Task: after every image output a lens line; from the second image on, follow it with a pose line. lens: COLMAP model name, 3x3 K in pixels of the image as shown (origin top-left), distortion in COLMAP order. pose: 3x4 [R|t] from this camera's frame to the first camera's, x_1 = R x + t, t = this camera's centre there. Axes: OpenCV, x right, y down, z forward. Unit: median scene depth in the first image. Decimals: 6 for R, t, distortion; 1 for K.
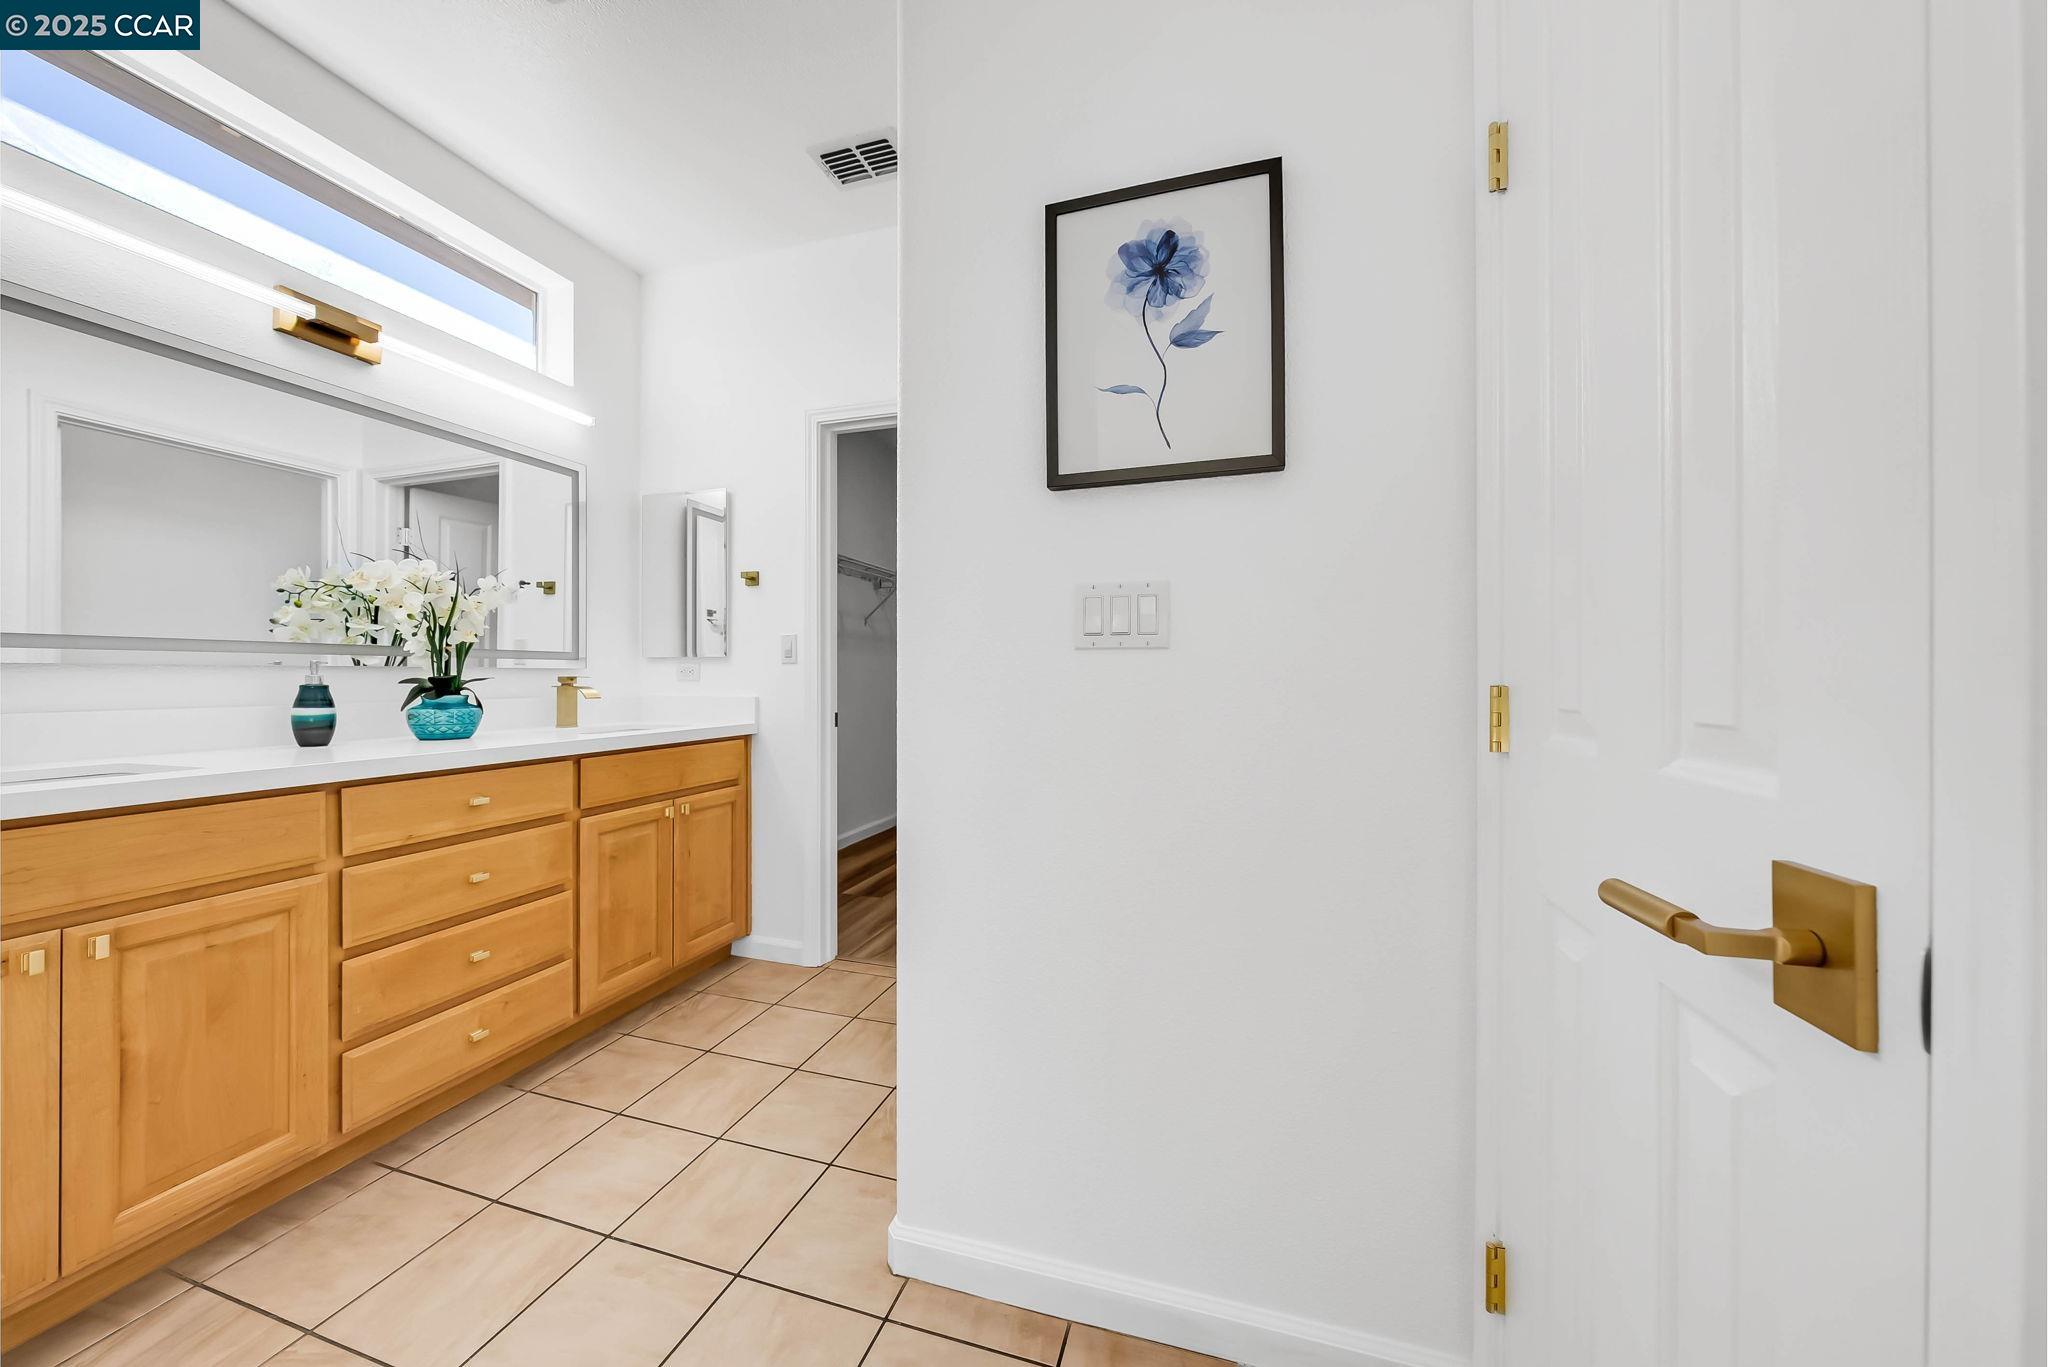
lens RADIAL K [[720.7, 0, 1030.9], [0, 720.7, 677.6], [0, 0, 1]] dist [-0.007091, 0.001037]
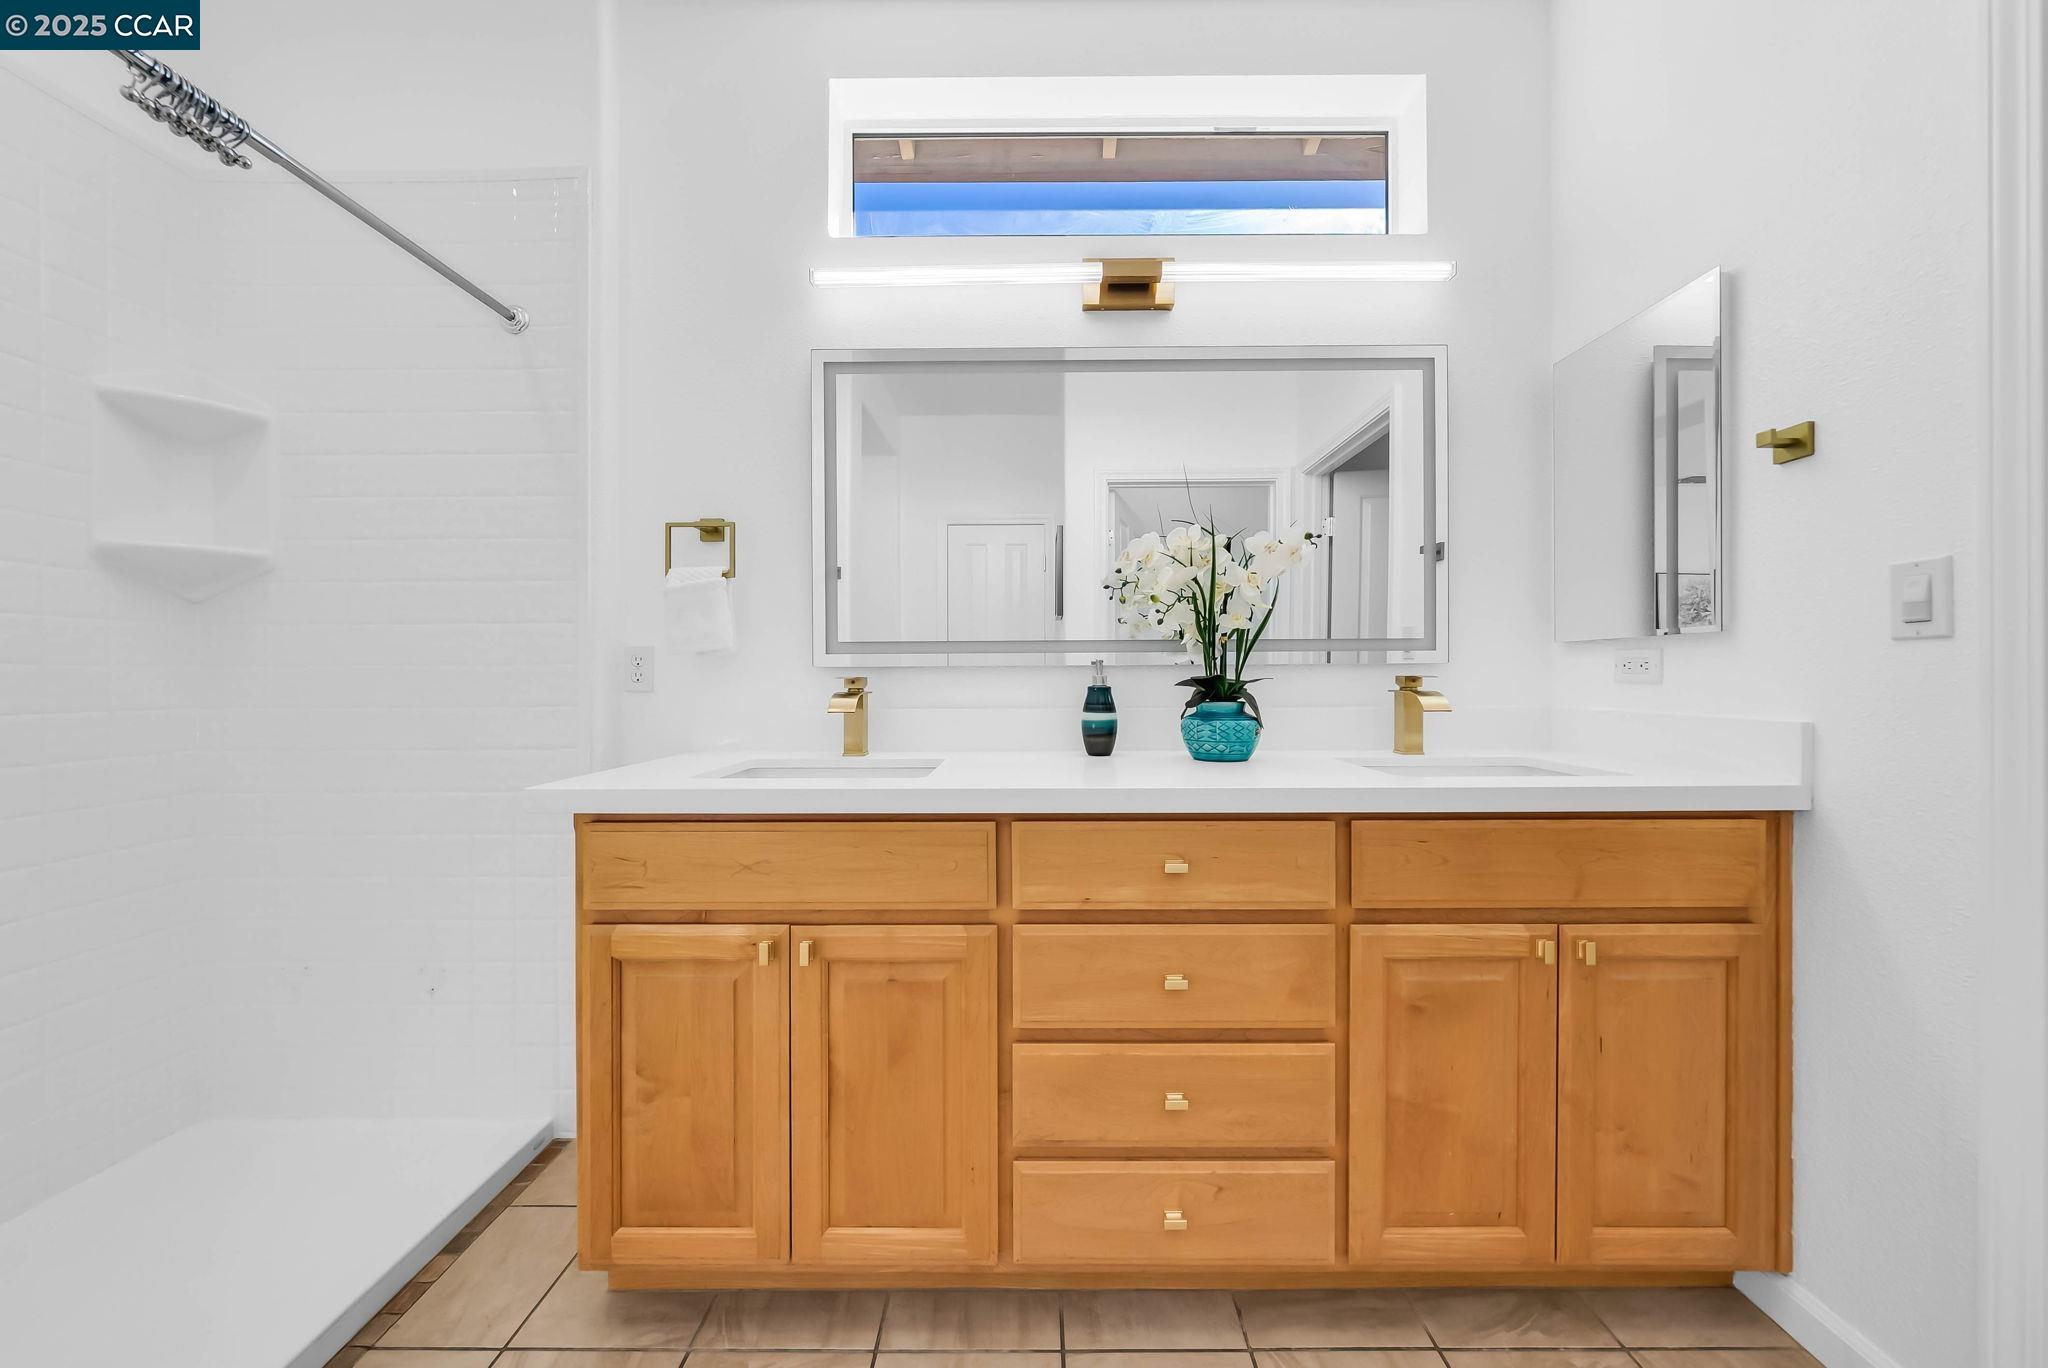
lens RADIAL K [[720.7, 0, 1029.9], [0, 720.7, 679.5], [0, 0, 1]] dist [-0.007091, 0.001037]
pose [[0.296491, 0.000701, -0.955035, -0.157806], [0.001698, 0.999998, 0.001262, 0.000111], [0.955034, -0.001996, 0.296489, 0.594370]]
